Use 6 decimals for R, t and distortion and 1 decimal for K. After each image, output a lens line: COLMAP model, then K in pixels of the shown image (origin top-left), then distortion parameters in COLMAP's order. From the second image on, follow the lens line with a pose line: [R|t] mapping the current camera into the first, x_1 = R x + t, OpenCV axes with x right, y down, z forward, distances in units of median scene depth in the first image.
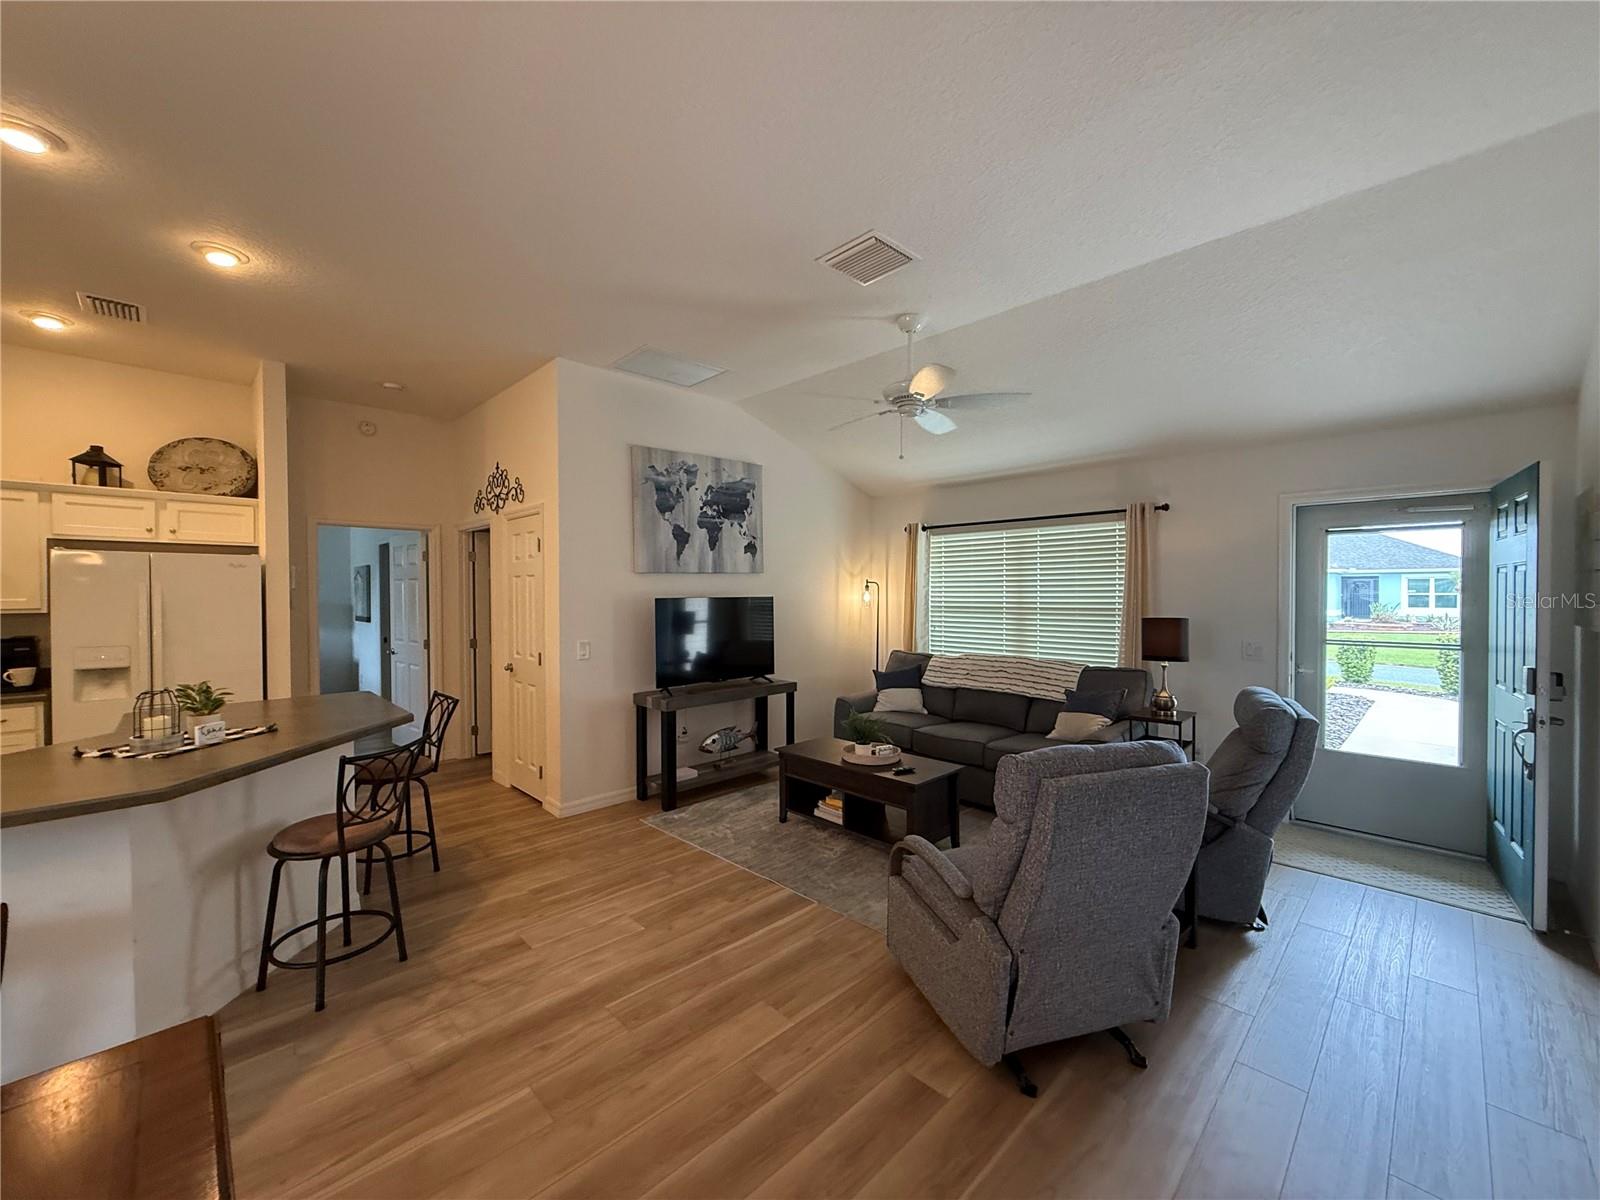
lens RADIAL K [[636.3, 0, 799.2], [0, 636.3, 602.4], [0, 0, 1]] dist [0.000666, 0.000249]
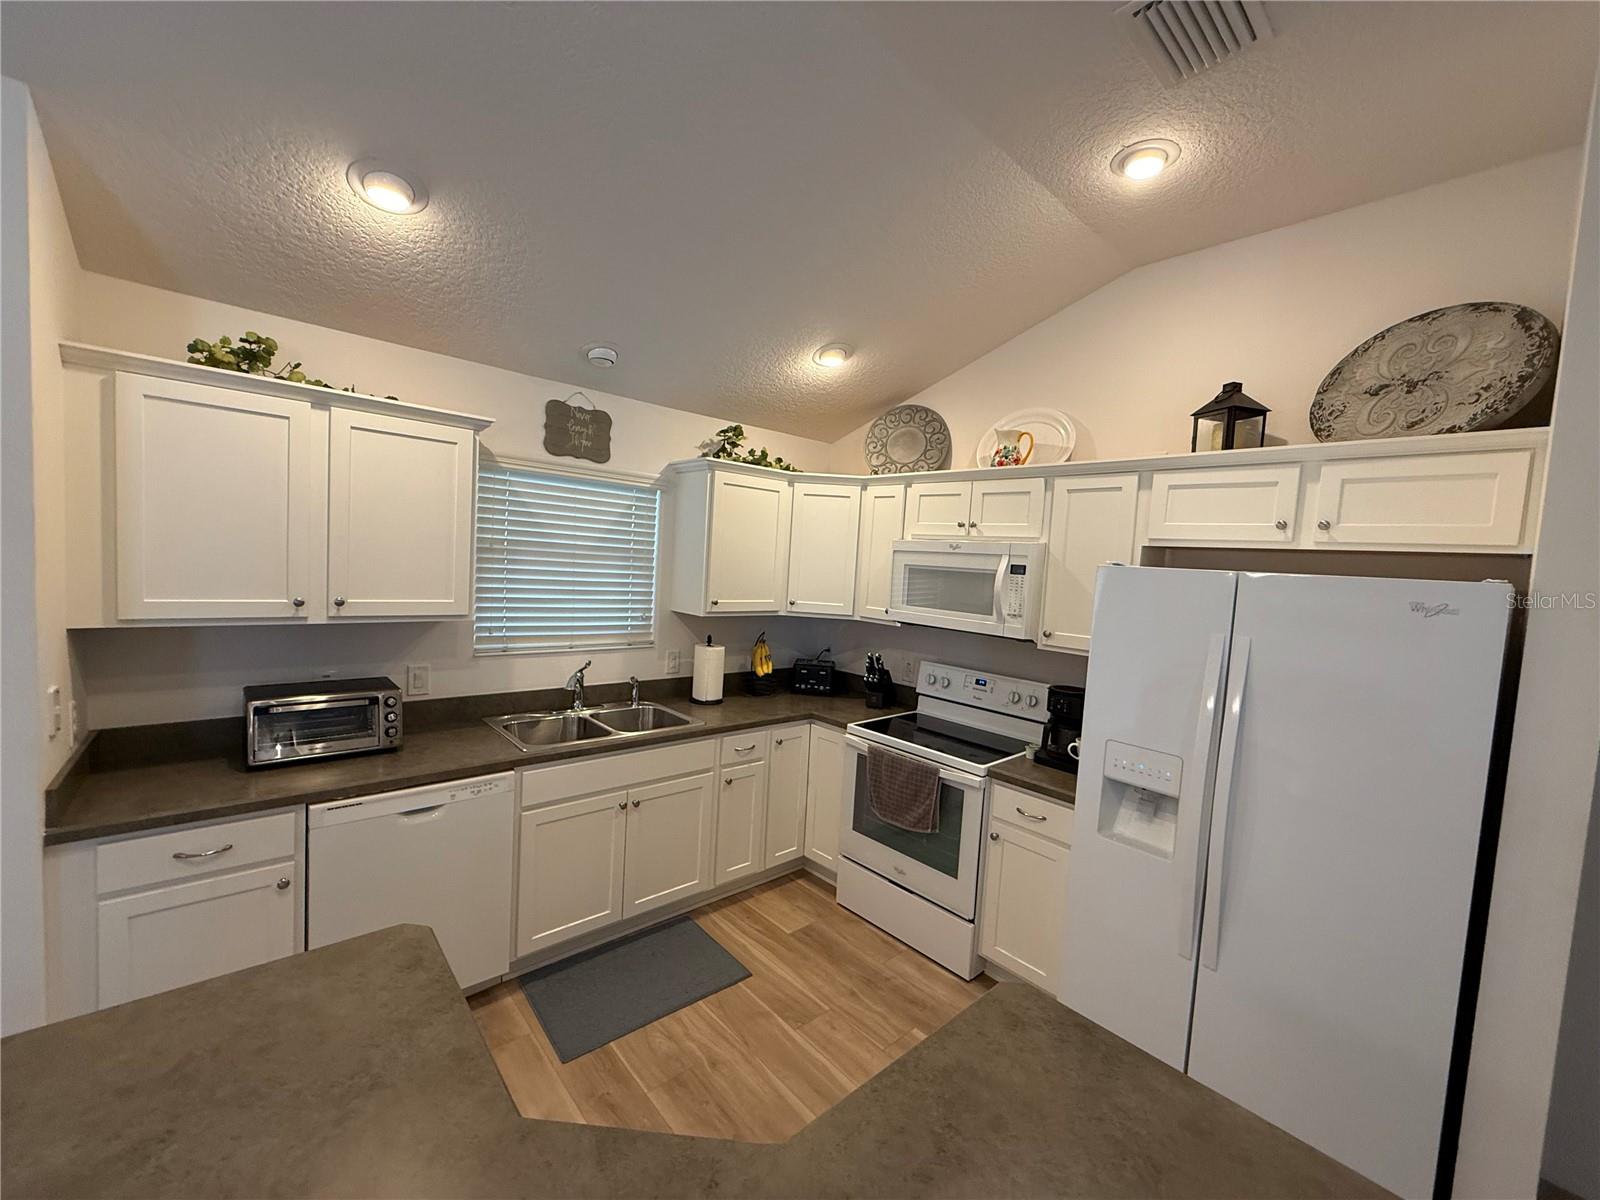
lens RADIAL K [[637.0, 0, 796.1], [0, 637.0, 600.2], [0, 0, 1]] dist [-0.000405, 0.000671]
pose [[-0.048840, 0.061839, -0.996890, -0.436046], [-0.074523, 0.995074, 0.065378, -0.051723], [0.996023, 0.077485, -0.043991, 0.567247]]
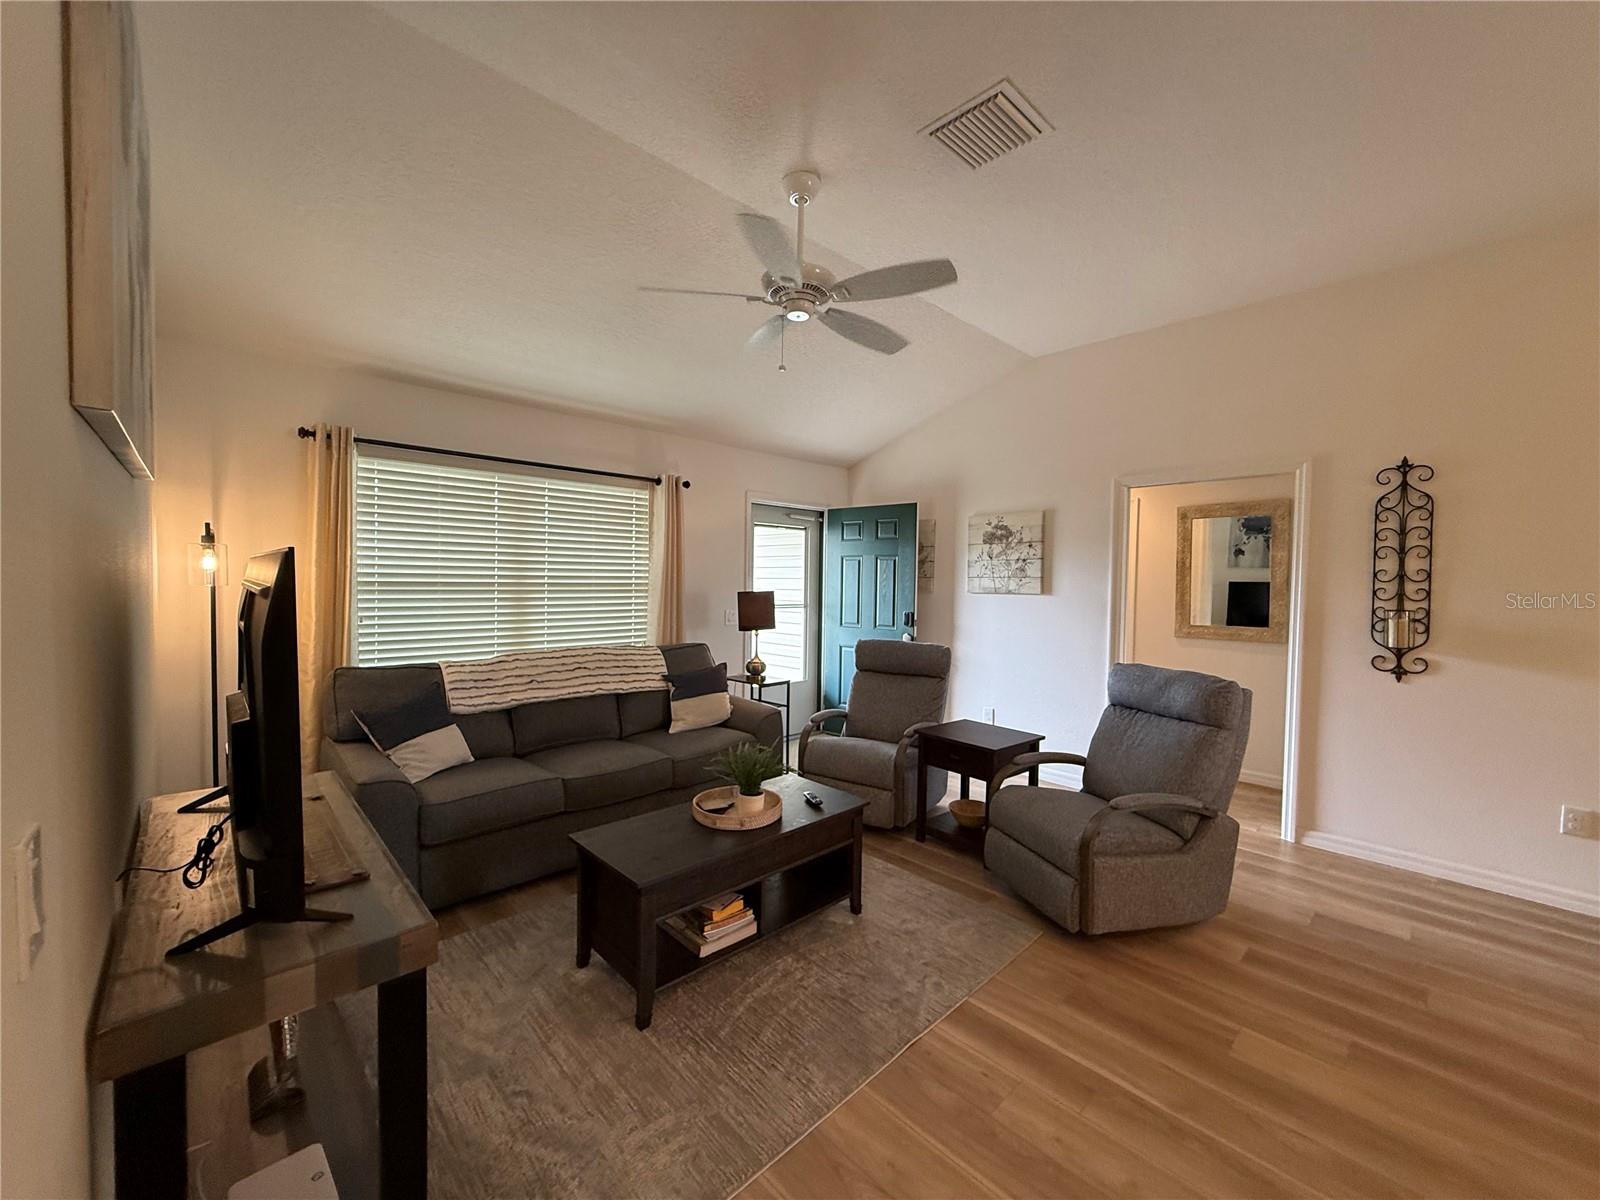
lens RADIAL K [[637.0, 0, 796.1], [0, 637.0, 600.2], [0, 0, 1]] dist [-0.000405, 0.000671]
pose [[0.021776, -0.030394, 0.999301, -0.434244], [0.000594, 0.999538, 0.030388, 0.006227], [-0.999763, -0.000068, 0.021784, 0.762643]]
